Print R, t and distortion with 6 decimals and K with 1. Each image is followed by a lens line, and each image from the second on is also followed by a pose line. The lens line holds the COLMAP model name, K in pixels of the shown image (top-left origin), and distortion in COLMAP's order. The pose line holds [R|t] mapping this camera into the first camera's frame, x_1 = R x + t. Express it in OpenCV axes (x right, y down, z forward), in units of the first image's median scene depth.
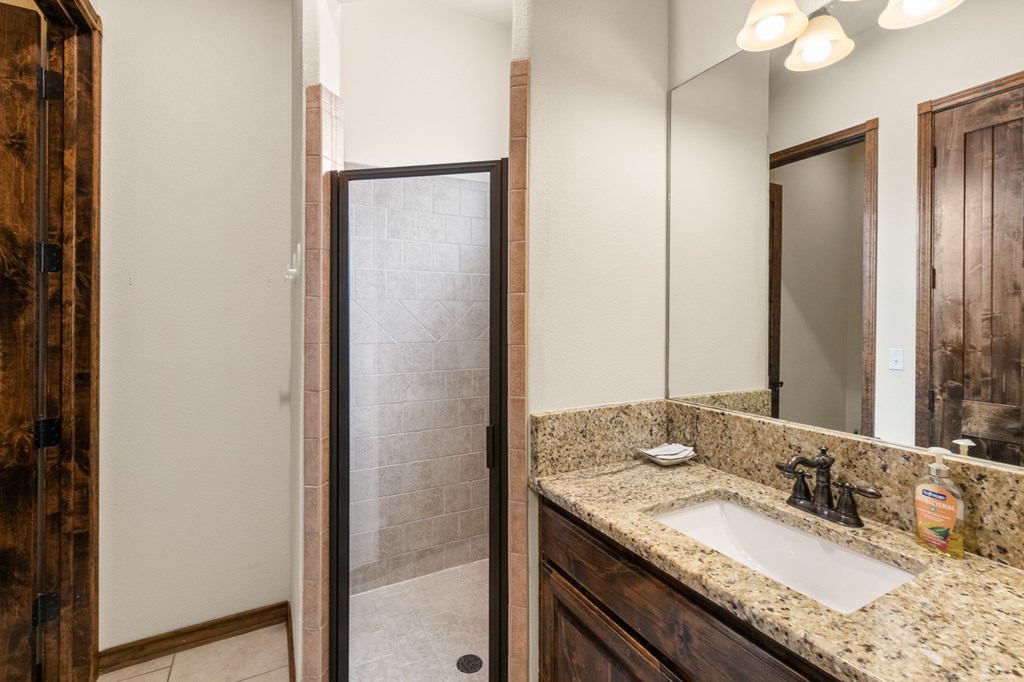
lens RADIAL K [[471.9, 0, 502.6], [0, 471.9, 319.1], [0, 0, 1]] dist [0.004429, -0.003676]
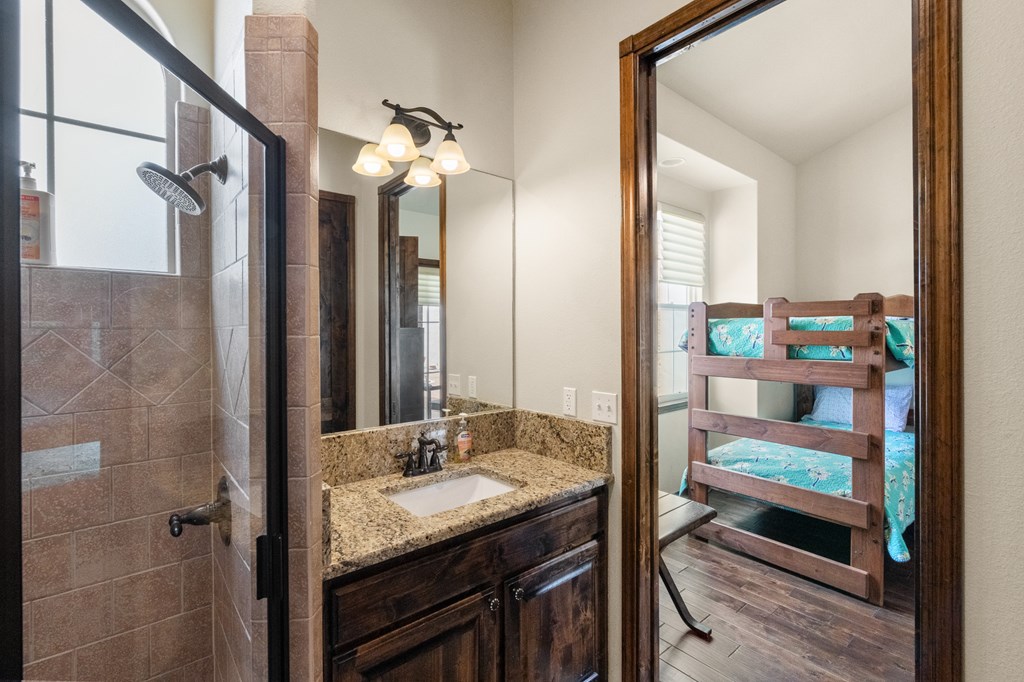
lens RADIAL K [[471.9, 0, 508.4], [0, 471.9, 335.3], [0, 0, 1]] dist [0.004429, -0.003676]
pose [[-0.238484, -0.011544, 0.971078, -0.923310], [0.002443, 0.999919, 0.012486, -0.077477], [-0.971143, 0.005350, -0.238436, 1.050187]]
